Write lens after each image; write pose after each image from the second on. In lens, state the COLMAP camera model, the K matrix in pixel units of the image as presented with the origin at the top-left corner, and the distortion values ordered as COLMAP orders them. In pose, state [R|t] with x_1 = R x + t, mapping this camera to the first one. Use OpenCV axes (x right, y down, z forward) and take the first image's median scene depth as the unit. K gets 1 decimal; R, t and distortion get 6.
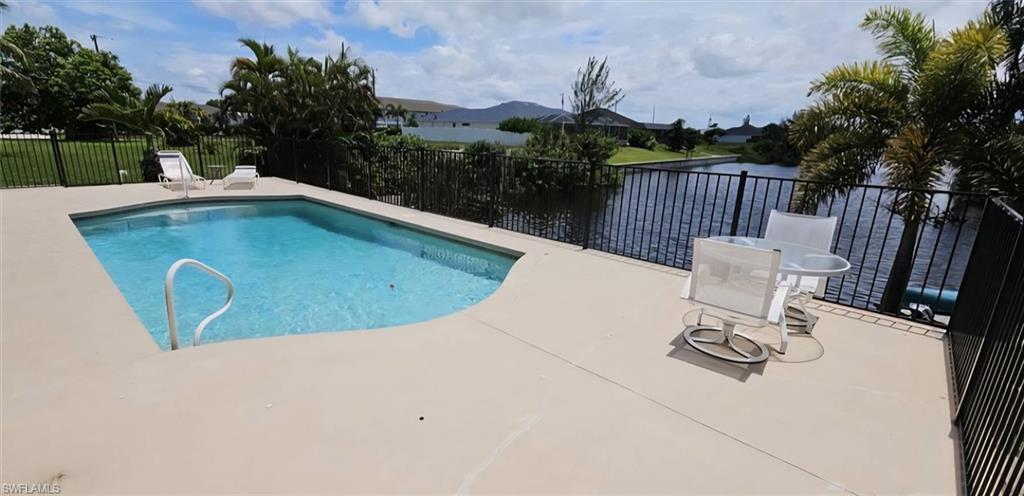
lens RADIAL K [[439.6, 0, 512.0], [0, 439.6, 248.0], [0, 0, 1]] dist [0.002151, 0.000020]
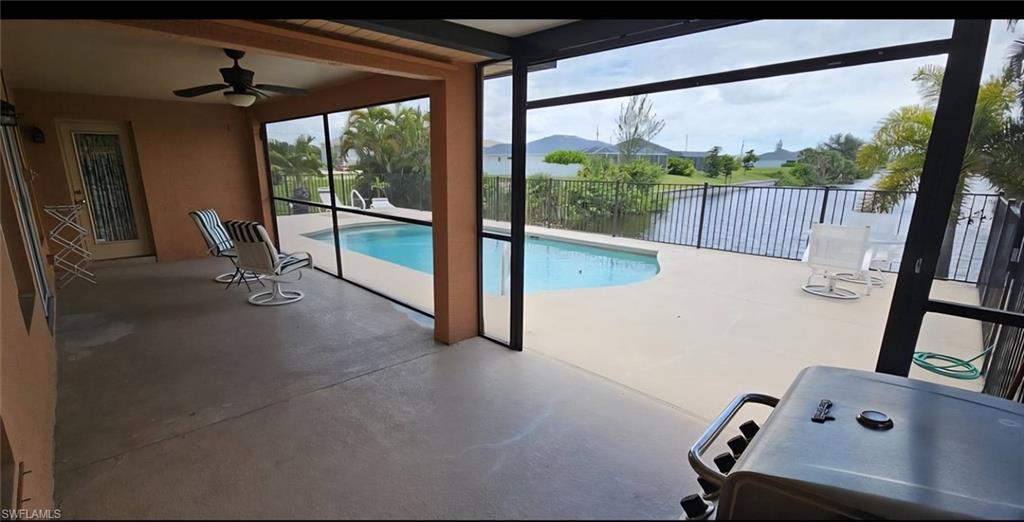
lens RADIAL K [[438.1, 0, 512.0], [0, 438.1, 261.0], [0, 0, 1]] dist [-0.002731, -0.000247]
pose [[0.998015, -0.018945, -0.060061, -0.058992], [0.016431, 0.998979, -0.042079, 0.015812], [0.060797, 0.041008, 0.997307, -0.064346]]
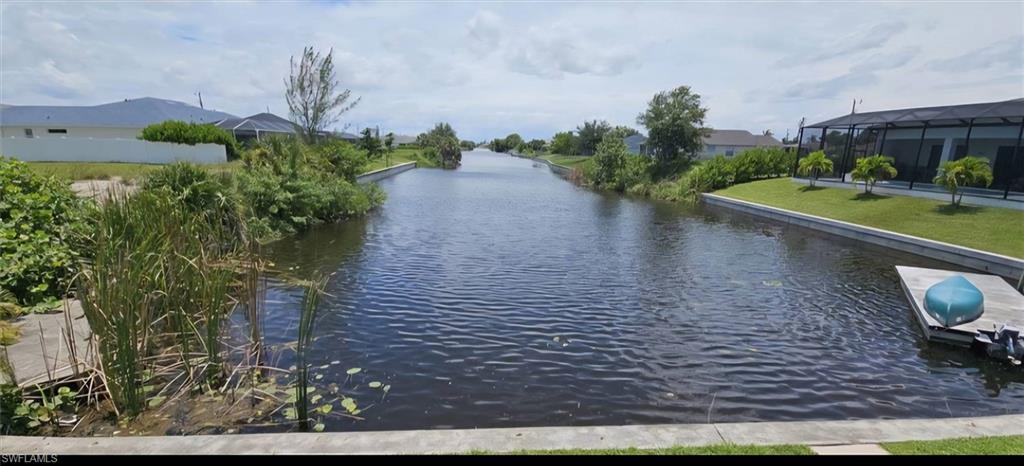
lens RADIAL K [[403.8, 0, 487.2], [0, 403.8, 235.3], [0, 0, 1]] dist [-0.001087, -0.000249]
pose [[0.702214, -0.170561, 0.691234, -0.127559], [0.188229, 0.980811, 0.050795, -0.081576], [-0.686634, 0.094442, 0.720843, 0.291329]]
